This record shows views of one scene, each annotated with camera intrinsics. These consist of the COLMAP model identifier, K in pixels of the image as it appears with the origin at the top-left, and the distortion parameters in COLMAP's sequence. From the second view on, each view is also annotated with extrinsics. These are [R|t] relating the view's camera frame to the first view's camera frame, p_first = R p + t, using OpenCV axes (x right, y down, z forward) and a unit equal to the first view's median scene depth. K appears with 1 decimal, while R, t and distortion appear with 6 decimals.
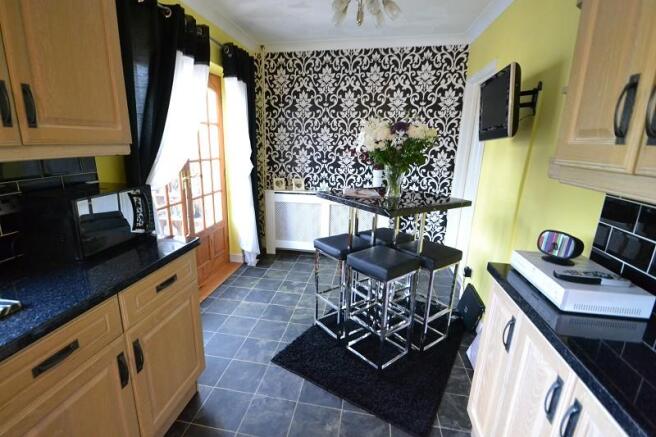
lens RADIAL K [[314.9, 0, 305.5], [0, 314.9, 228.3], [0, 0, 1]] dist [-0.002636, -0.003512]
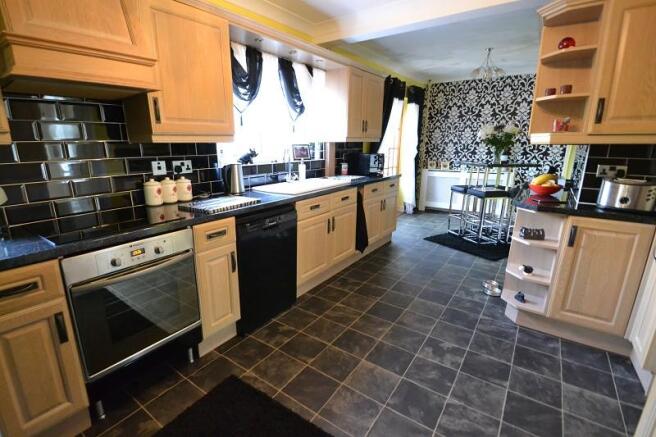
lens RADIAL K [[314.9, 0, 306.8], [0, 314.9, 227.7], [0, 0, 1]] dist [-0.002636, -0.003512]
pose [[0.905885, 0.095685, -0.412574, 0.031275], [-0.098853, 0.995008, 0.013712, 0.231411], [0.411826, 0.028362, 0.910821, -0.746278]]
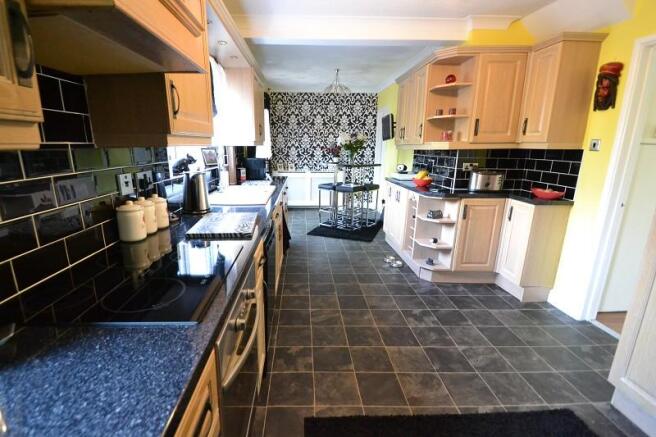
lens RADIAL K [[314.9, 0, 306.1], [0, 314.9, 227.7], [0, 0, 1]] dist [-0.002636, -0.003512]
pose [[0.975160, -0.062035, 0.212638, -0.360090], [0.065078, 0.997853, -0.007334, 0.227610], [-0.211727, 0.020990, 0.977103, -0.756186]]
